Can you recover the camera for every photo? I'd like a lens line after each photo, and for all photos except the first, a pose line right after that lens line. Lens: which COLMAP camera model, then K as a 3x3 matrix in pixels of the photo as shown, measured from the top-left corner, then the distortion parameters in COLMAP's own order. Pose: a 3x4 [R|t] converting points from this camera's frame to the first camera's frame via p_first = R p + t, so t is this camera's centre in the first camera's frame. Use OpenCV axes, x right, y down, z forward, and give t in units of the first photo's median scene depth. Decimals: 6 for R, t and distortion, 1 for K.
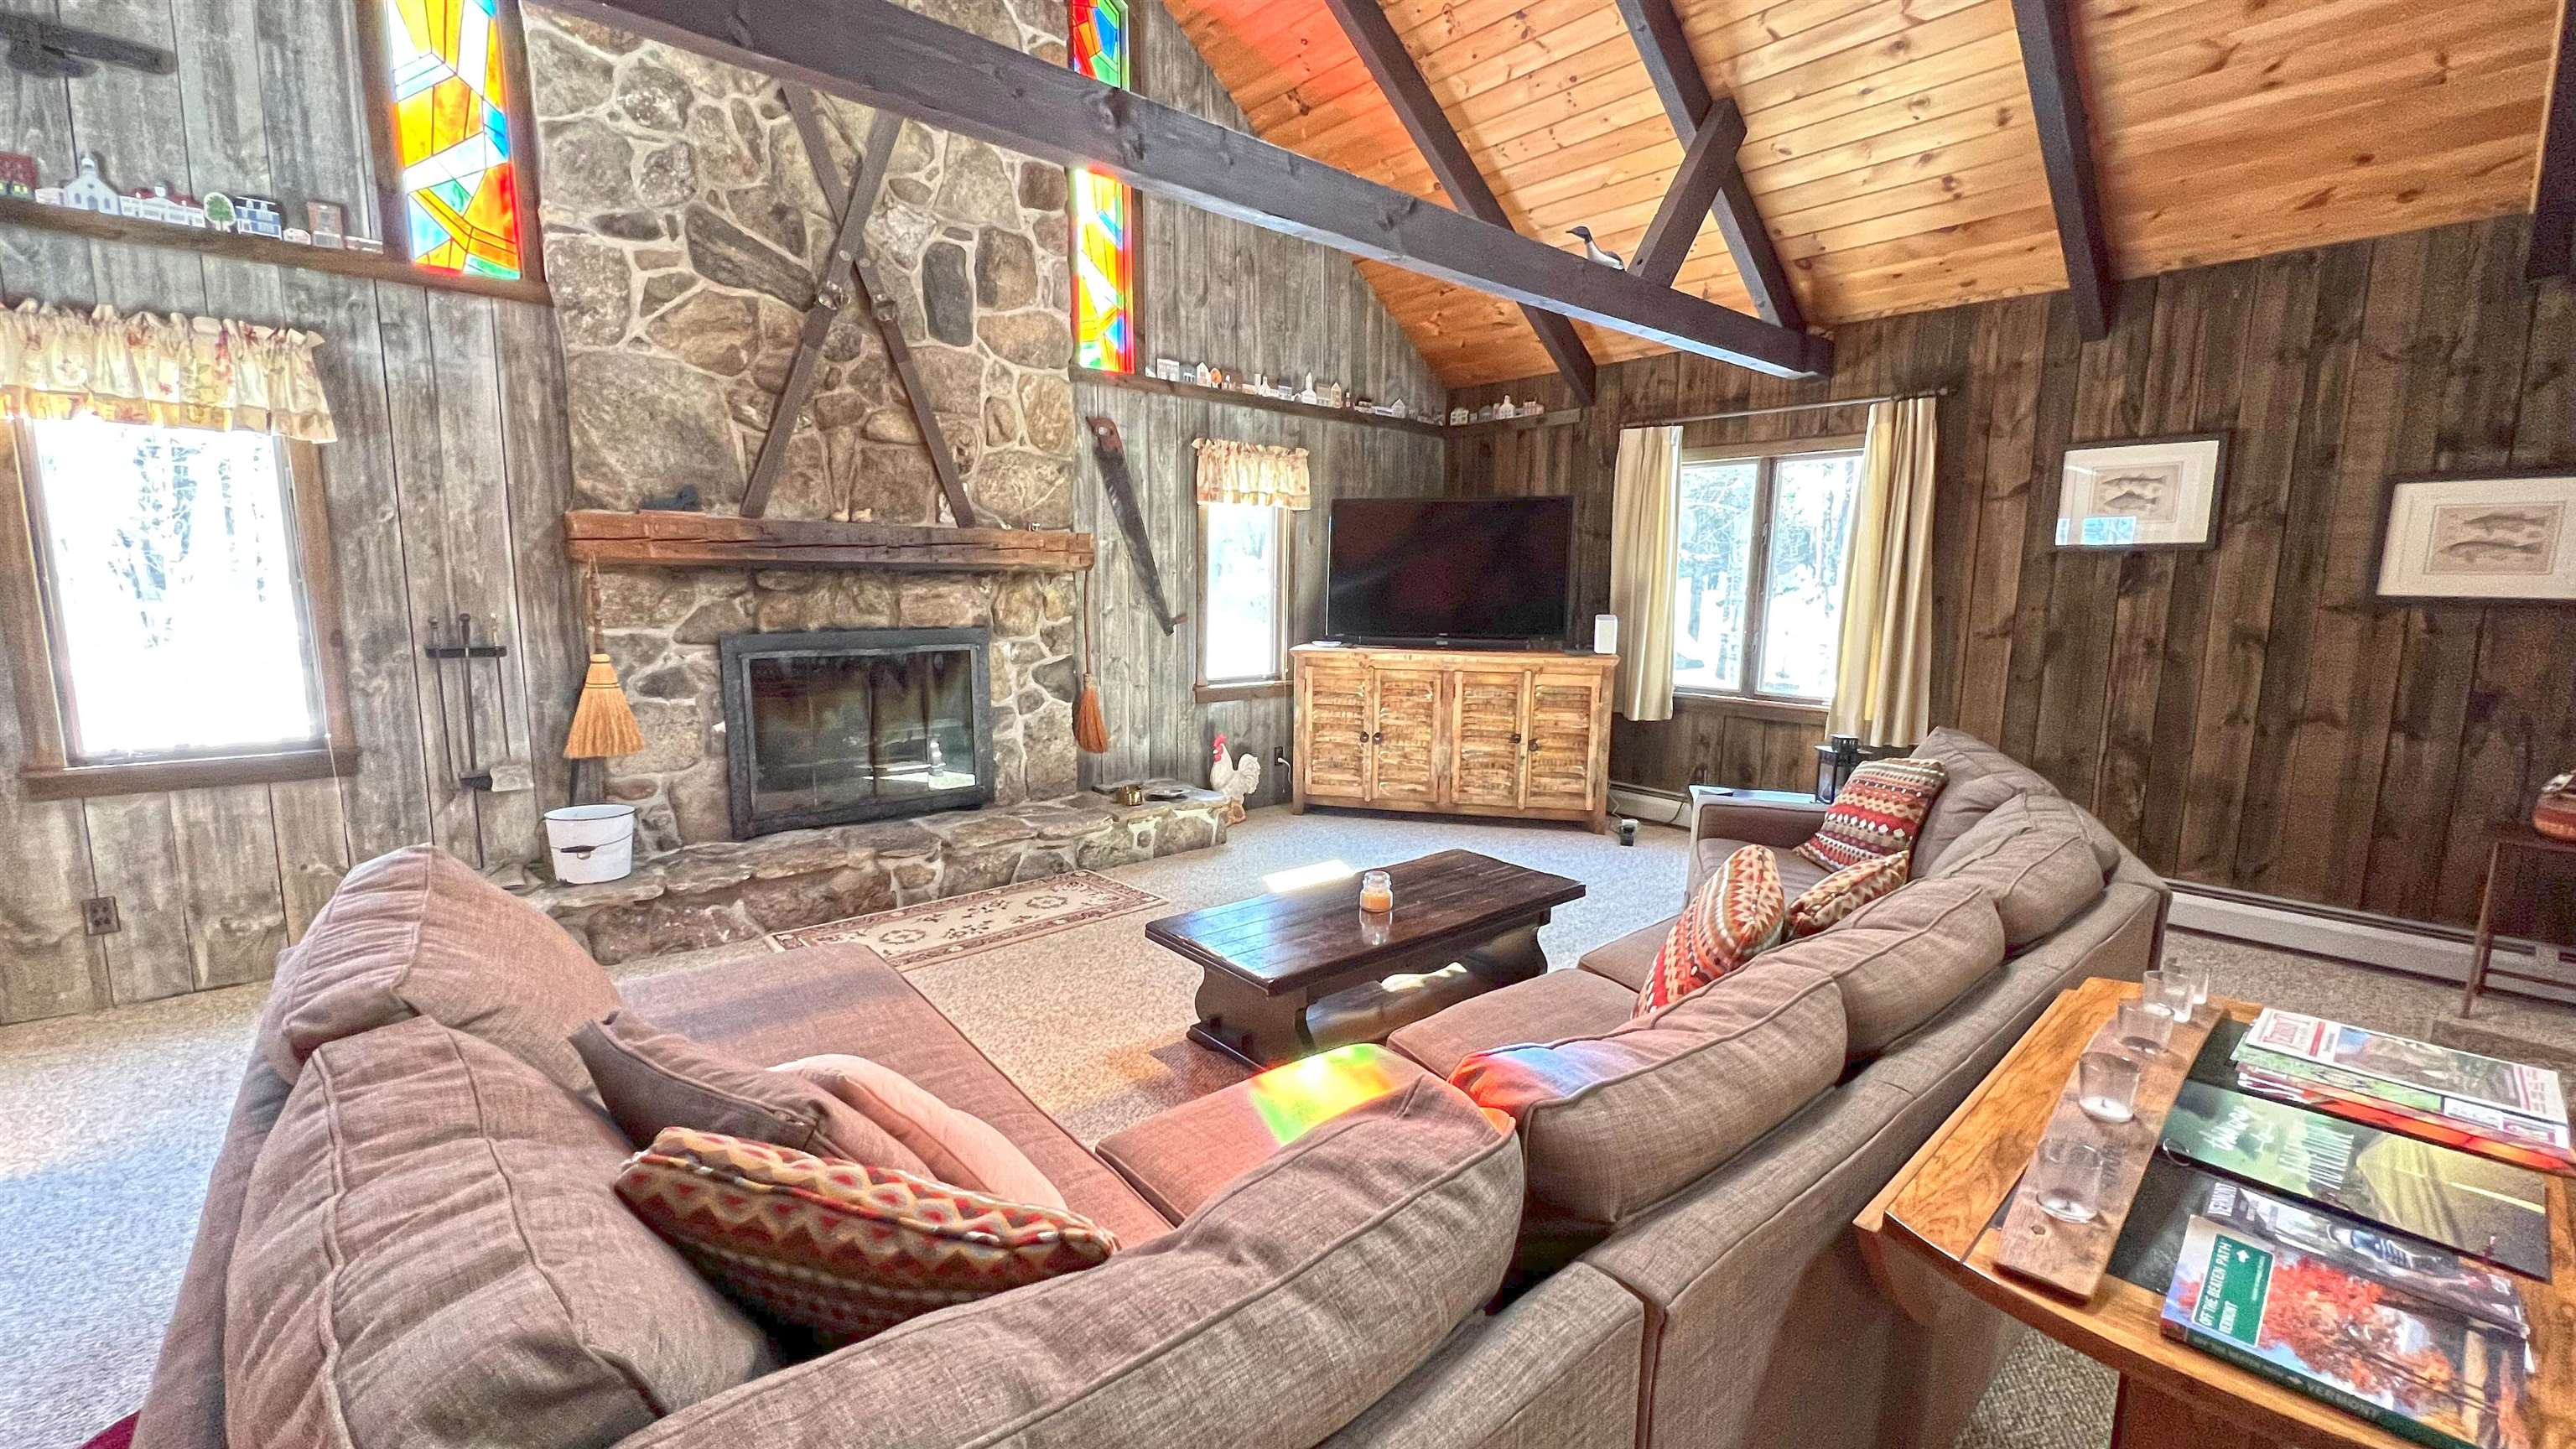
lens RADIAL K [[1029.8, 0, 1291.4], [0, 1029.8, 728.8], [0, 0, 1]] dist [0.001069, -0.000507]
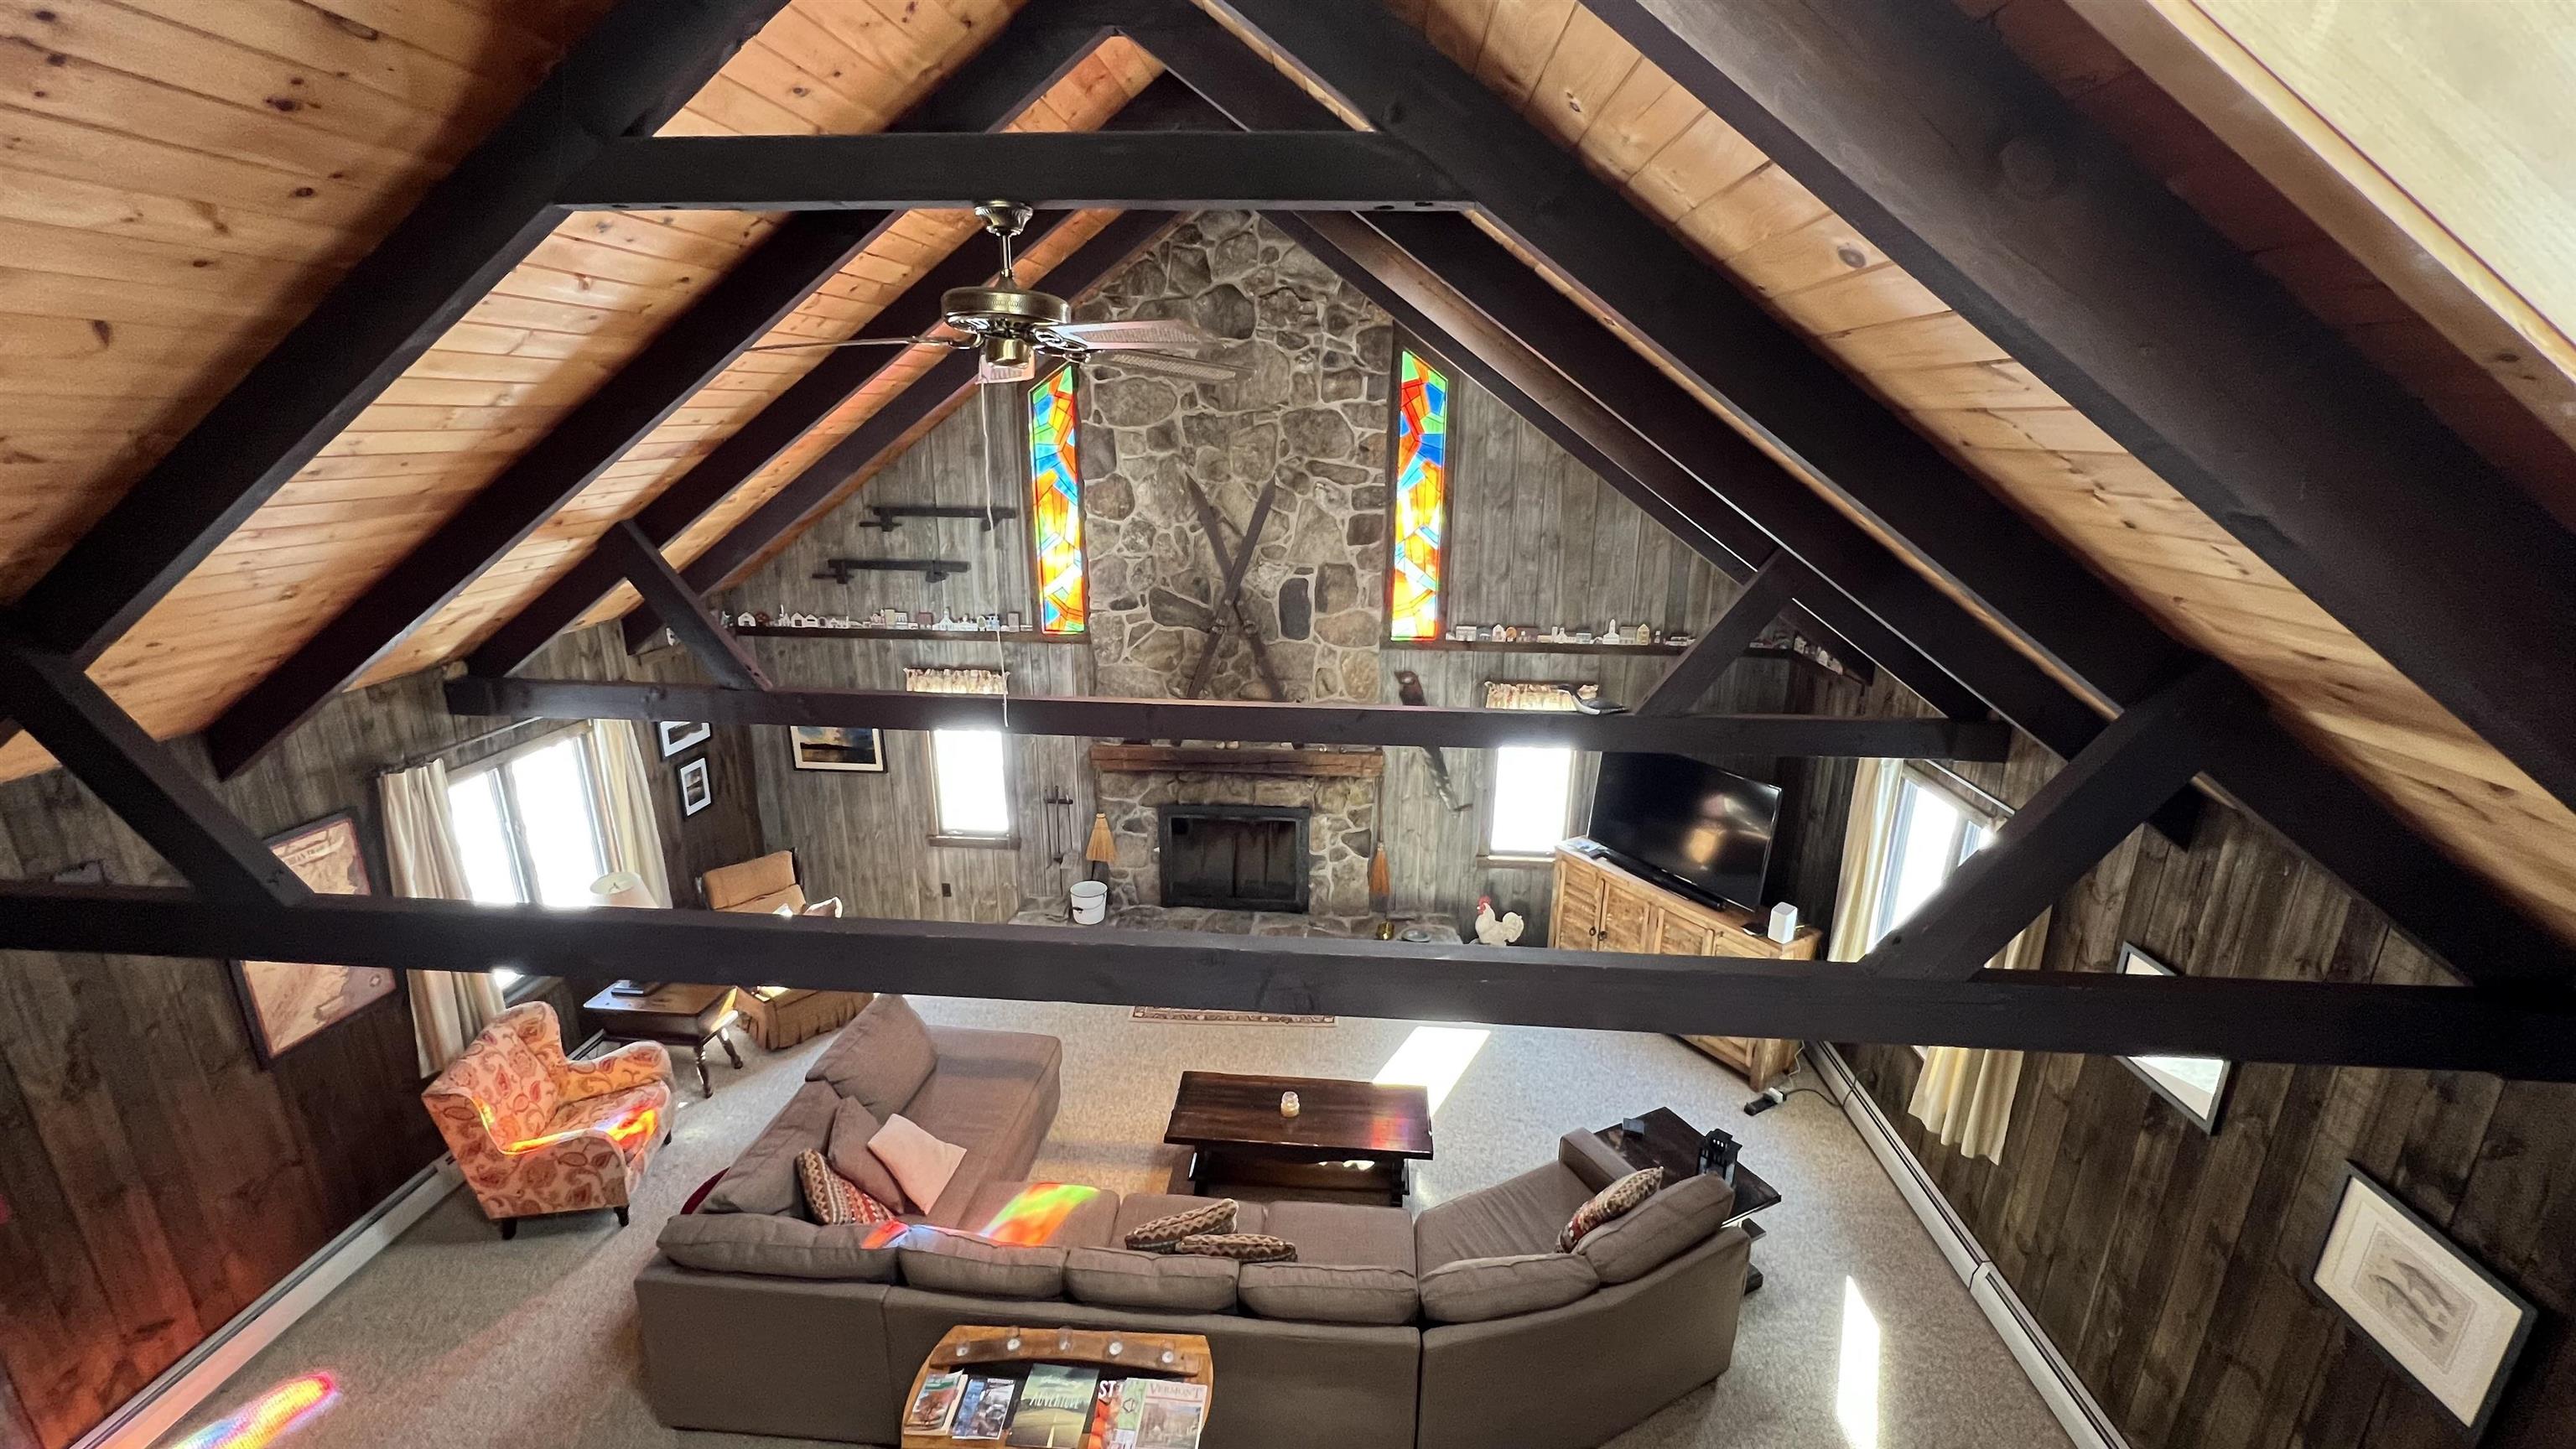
lens RADIAL K [[1029.8, 0, 1291.4], [0, 1029.8, 728.8], [0, 0, 1]] dist [0.001069, -0.000507]
pose [[0.706050, 0.196137, -0.680458, 0.809966], [-0.101445, 0.978983, 0.176924, -0.546095], [0.700858, -0.055889, 0.711108, -0.143201]]
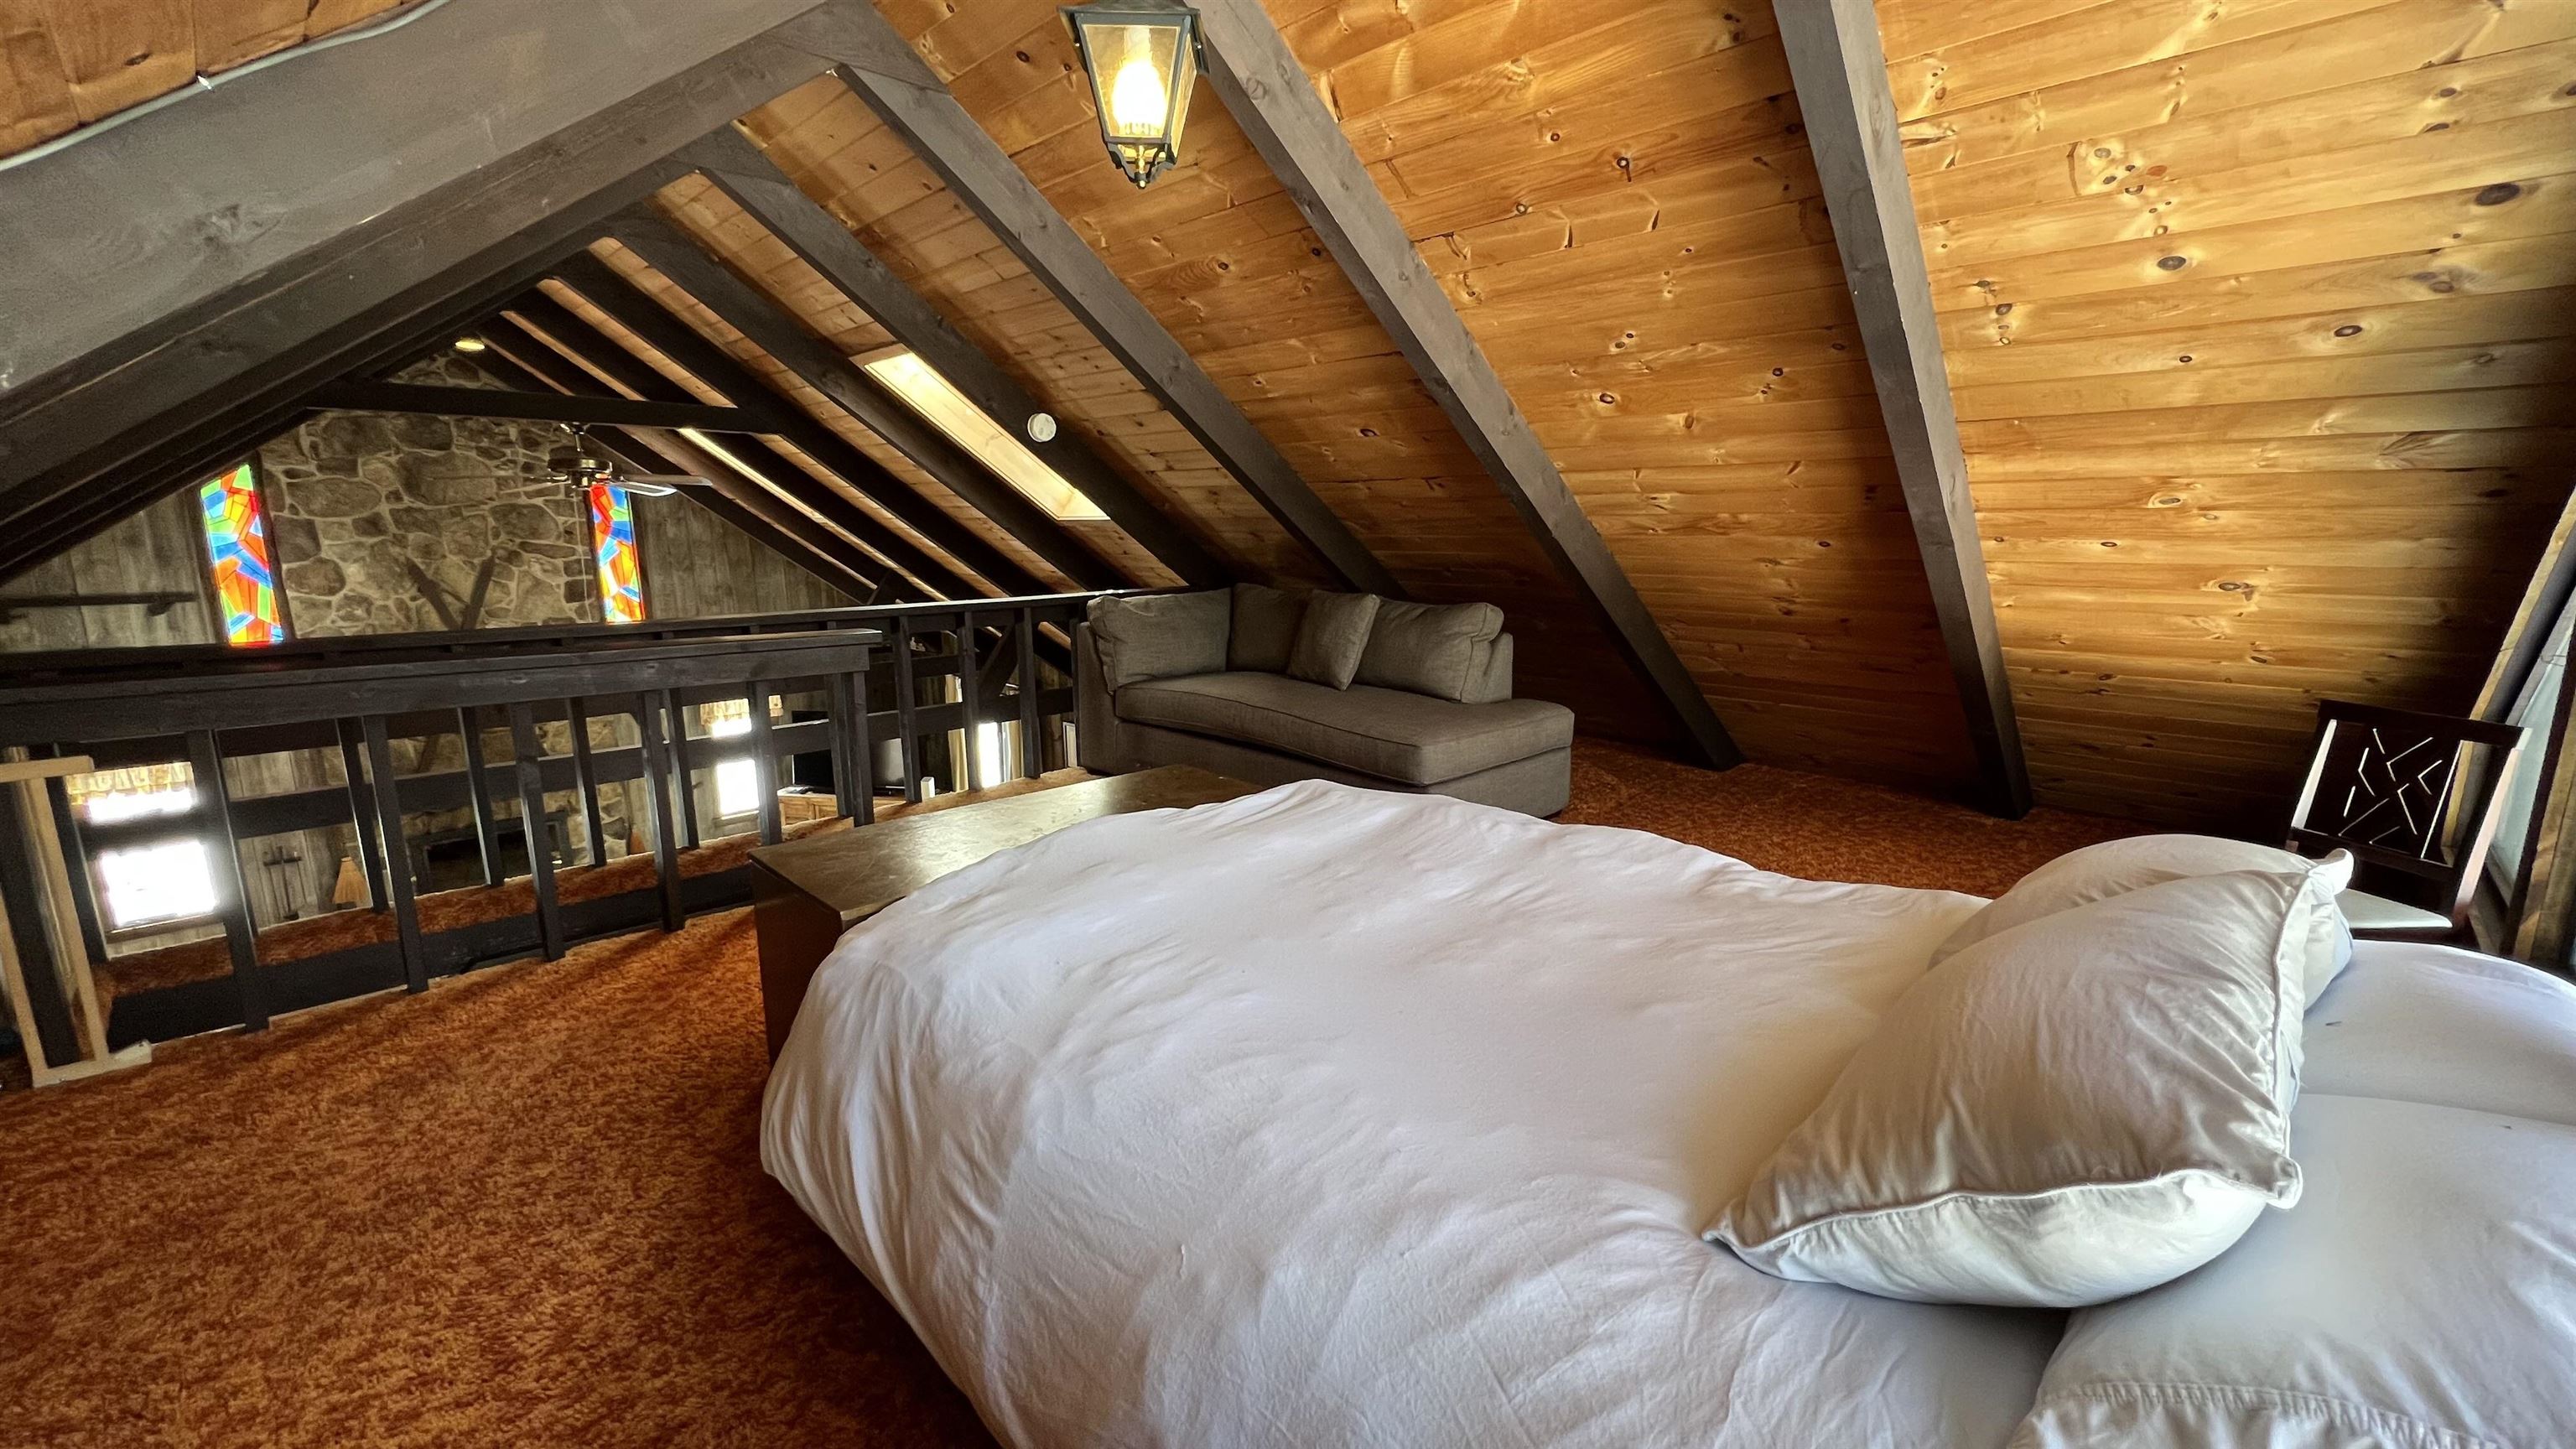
lens RADIAL K [[1029.8, 0, 1291.4], [0, 1029.8, 728.8], [0, 0, 1]] dist [0.001069, -0.000507]
pose [[0.996408, -0.027533, 0.080075, 1.055673], [0.022850, 0.998007, 0.058827, -0.380242], [-0.081535, -0.056786, 0.995051, -1.211551]]
